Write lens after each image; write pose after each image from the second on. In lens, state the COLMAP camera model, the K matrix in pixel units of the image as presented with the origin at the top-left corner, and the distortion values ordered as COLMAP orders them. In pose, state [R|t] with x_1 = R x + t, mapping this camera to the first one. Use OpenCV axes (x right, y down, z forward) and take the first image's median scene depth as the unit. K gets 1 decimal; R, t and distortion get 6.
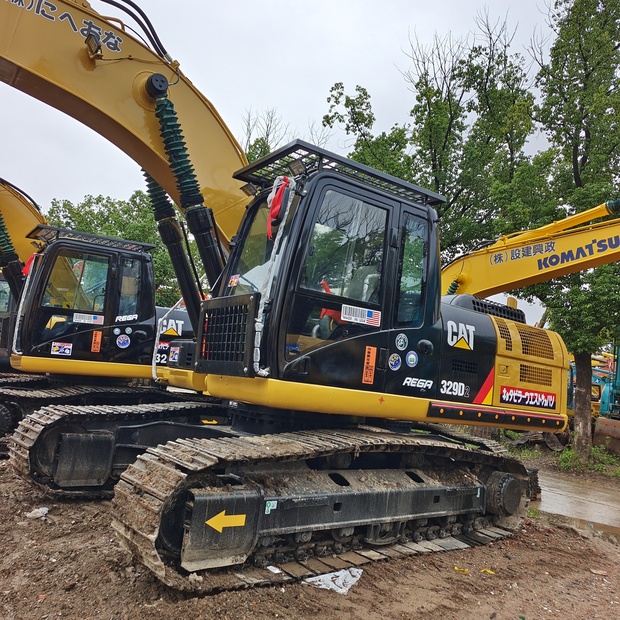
lens RADIAL K [[562.3, 0, 316.1], [0, 562.3, 310.8], [0, 0, 1]] dist [0.032304, 0.012040]
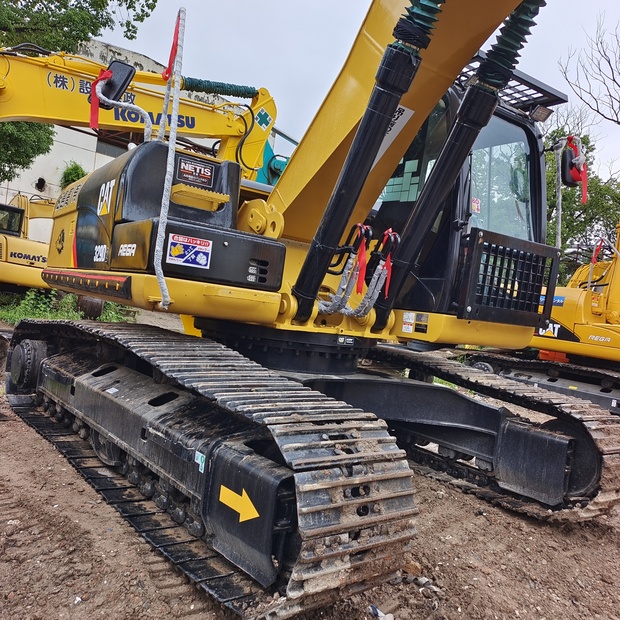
lens RADIAL K [[562.3, 0, 313.9], [0, 562.3, 308.5], [0, 0, 1]] dist [0.032304, 0.012040]
pose [[0.045933, -0.114141, 0.992402, -0.868259], [-0.250408, 0.960416, 0.122052, 0.043930], [-0.967050, -0.254111, 0.015533, 1.026534]]
